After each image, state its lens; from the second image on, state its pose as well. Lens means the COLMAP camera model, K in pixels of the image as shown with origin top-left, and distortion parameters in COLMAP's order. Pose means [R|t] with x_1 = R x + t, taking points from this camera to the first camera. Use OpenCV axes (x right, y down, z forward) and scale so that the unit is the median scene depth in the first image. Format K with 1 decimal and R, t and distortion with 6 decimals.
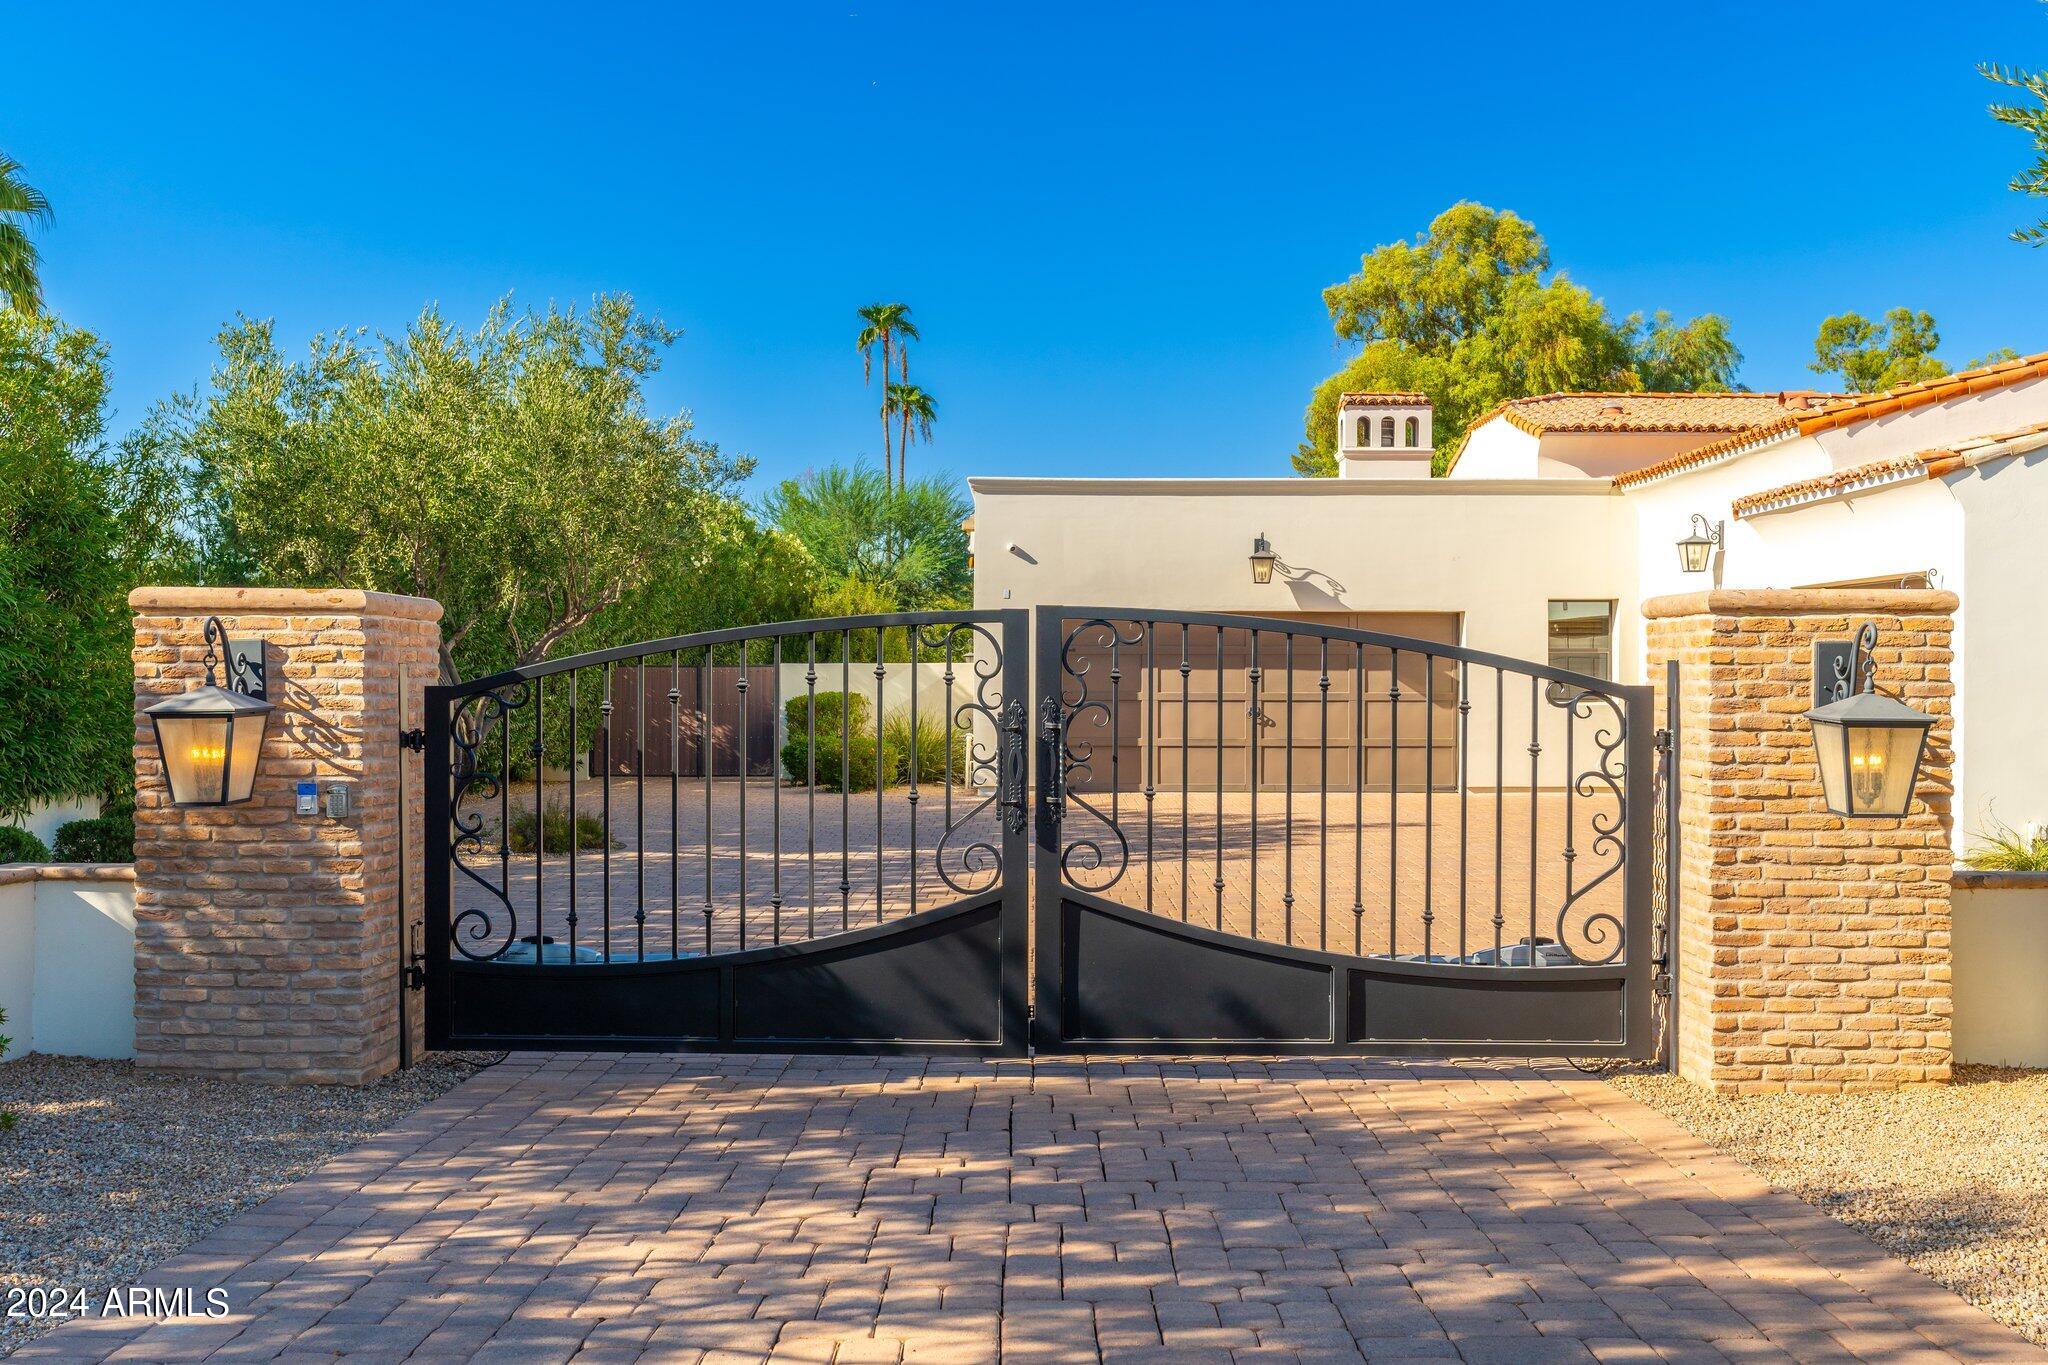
lens RADIAL K [[2043.0, 0, 1033.9], [0, 2043.0, 689.8], [0, 0, 1]] dist [-0.003651, 0.000000]
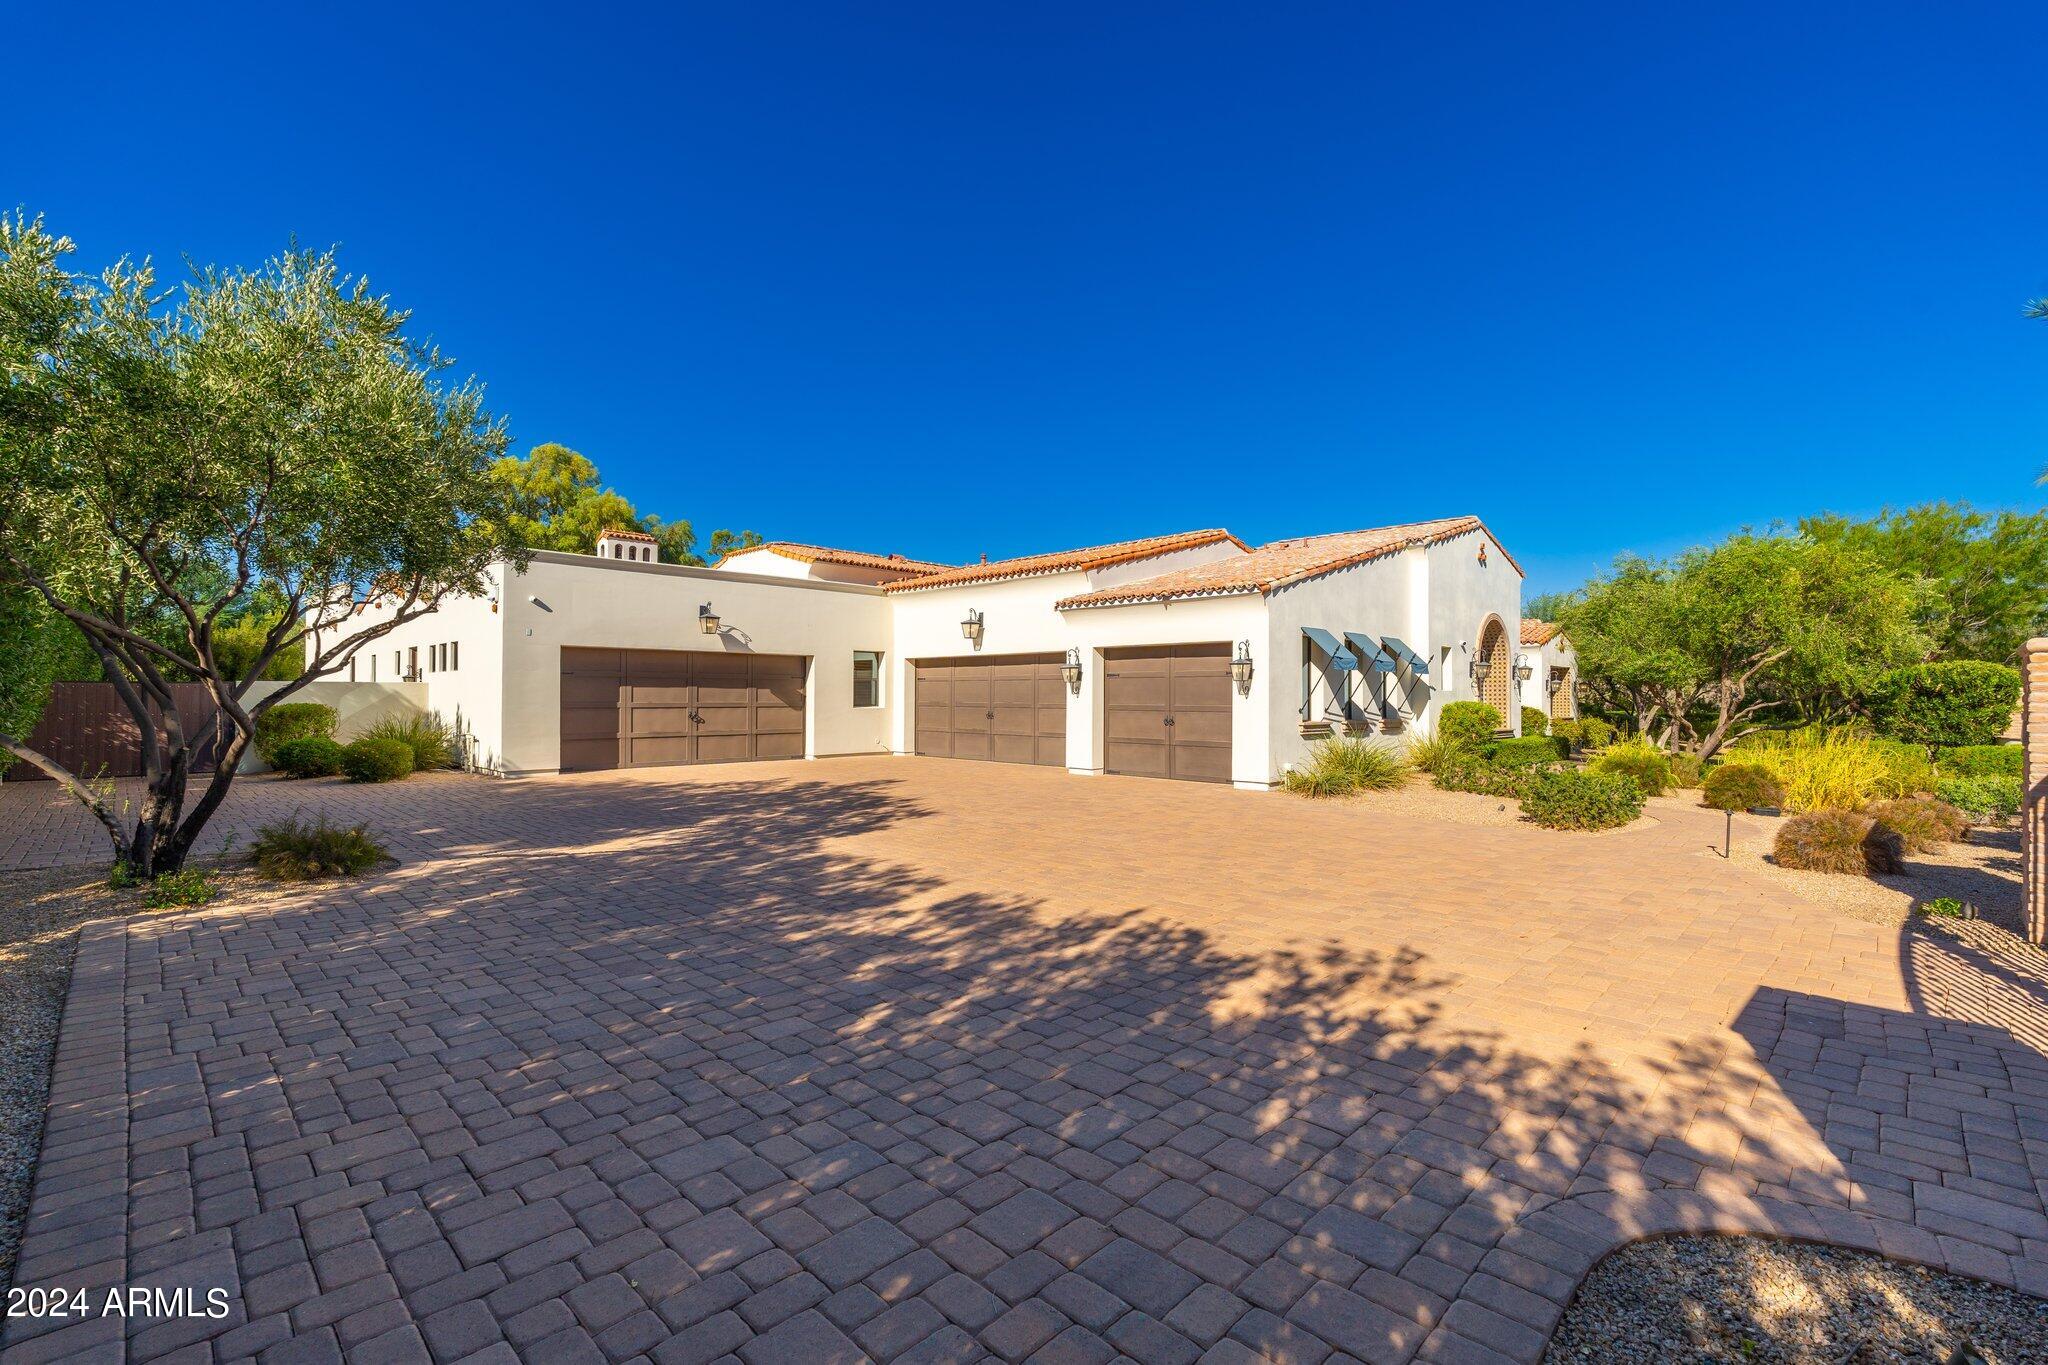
lens RADIAL K [[890.6, 0, 1040.6], [0, 890.6, 690.7], [0, 0, 1]] dist [-0.011174, 0.001742]
pose [[0.694396, 0.006445, 0.719564, -0.700920], [0.001772, 0.999942, -0.010666, 0.000377], [-0.719591, 0.008682, 0.694344, 1.122224]]
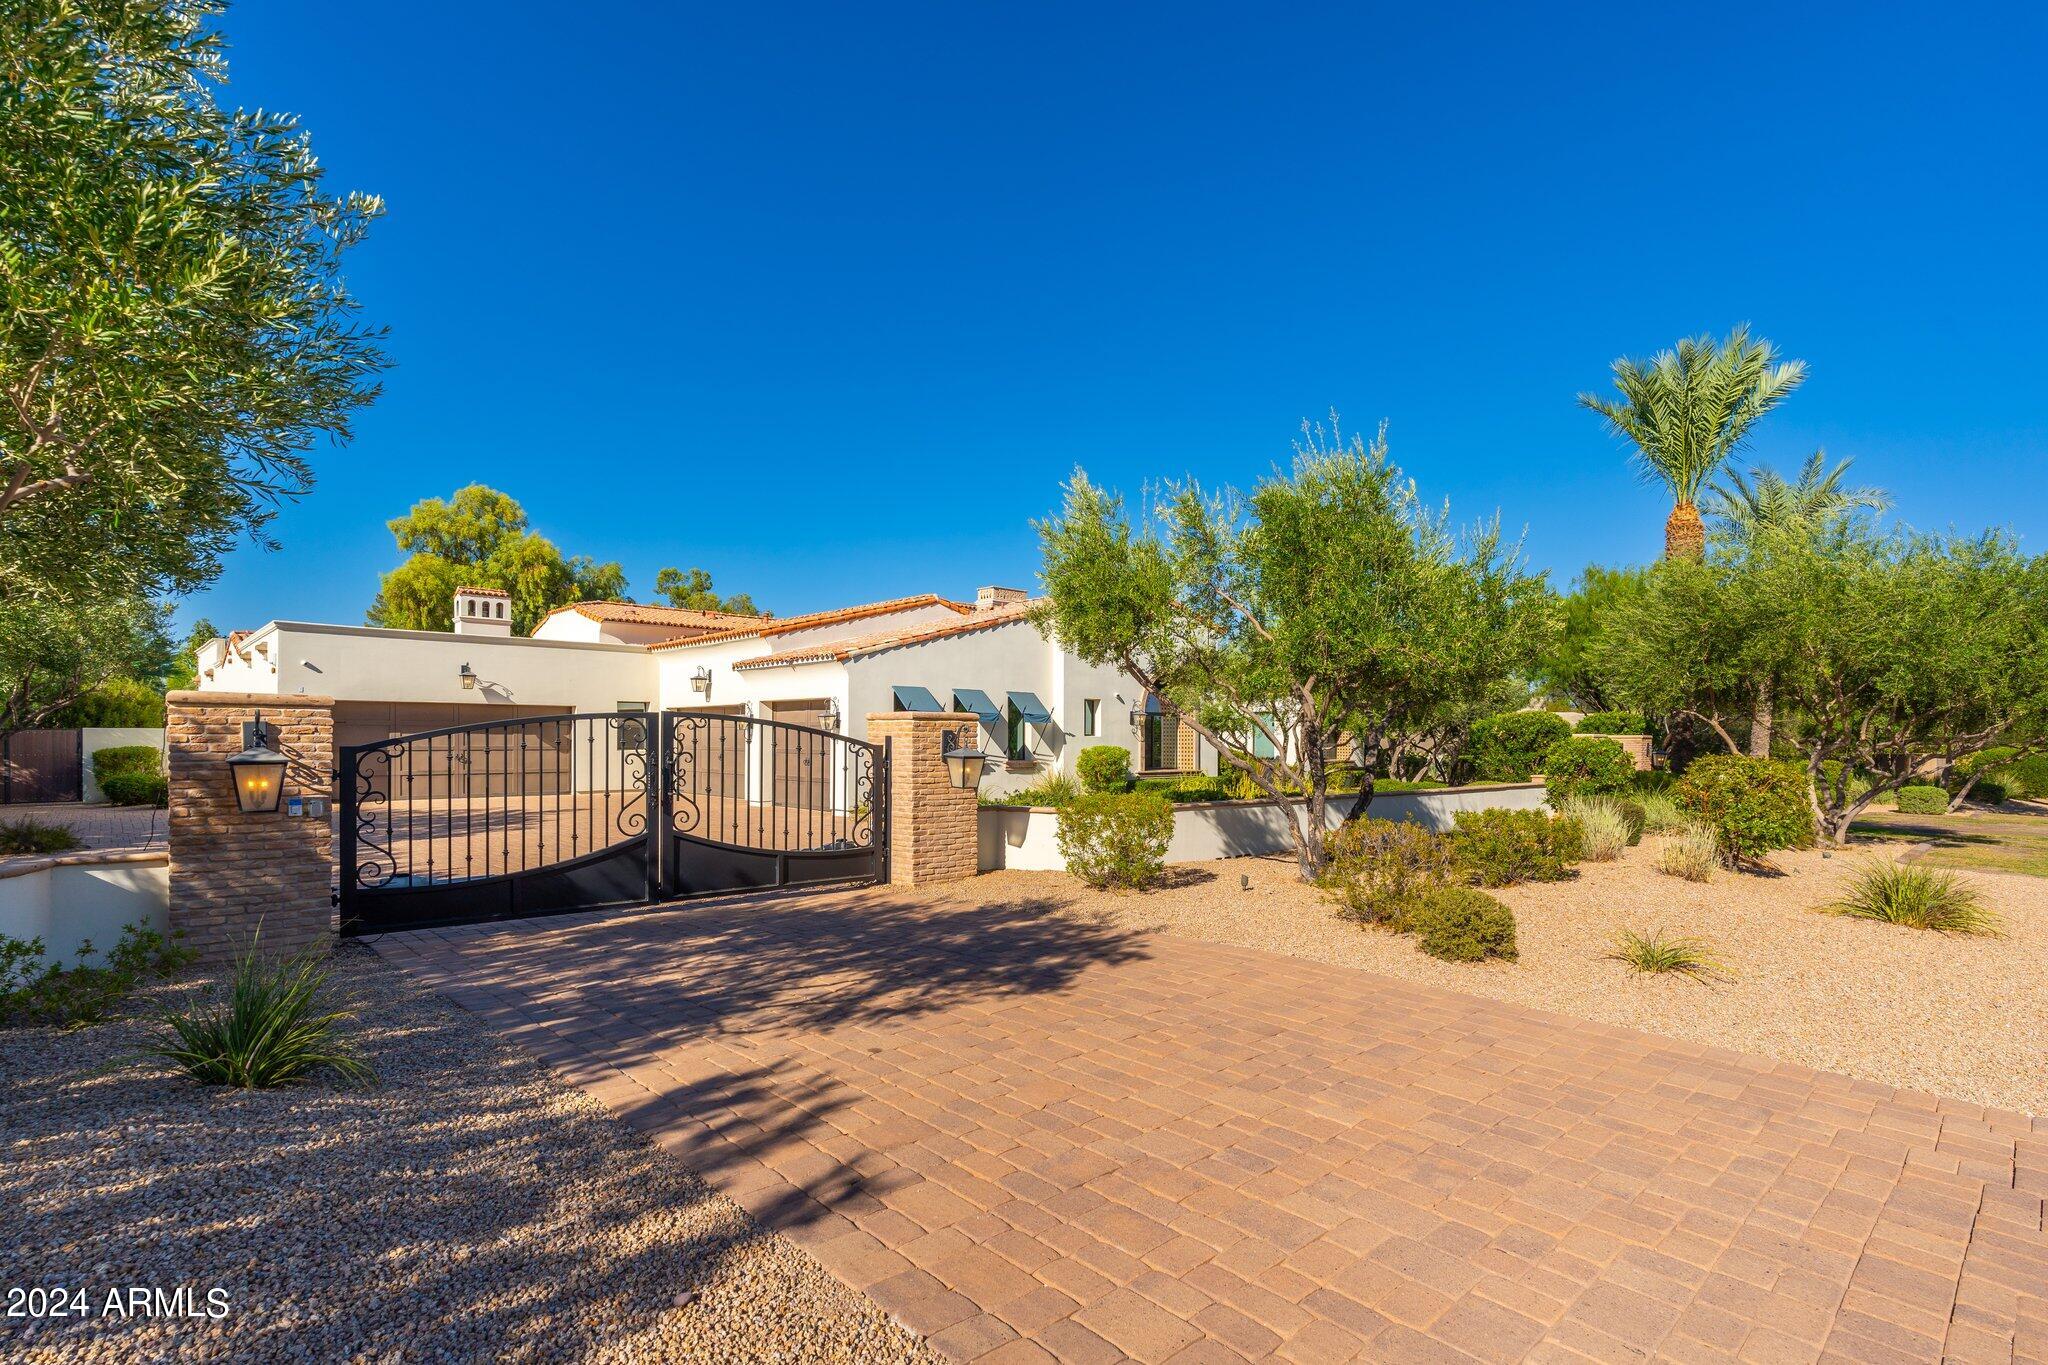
lens RADIAL K [[979.3, 0, 1027.5], [0, 979.3, 747.9], [0, 0, 1]] dist [-0.000471, 0.000443]
pose [[0.726776, -0.004394, 0.686860, -0.466205], [0.000851, 0.999985, 0.005497, -0.005039], [-0.686874, -0.003411, 0.726769, -0.103072]]
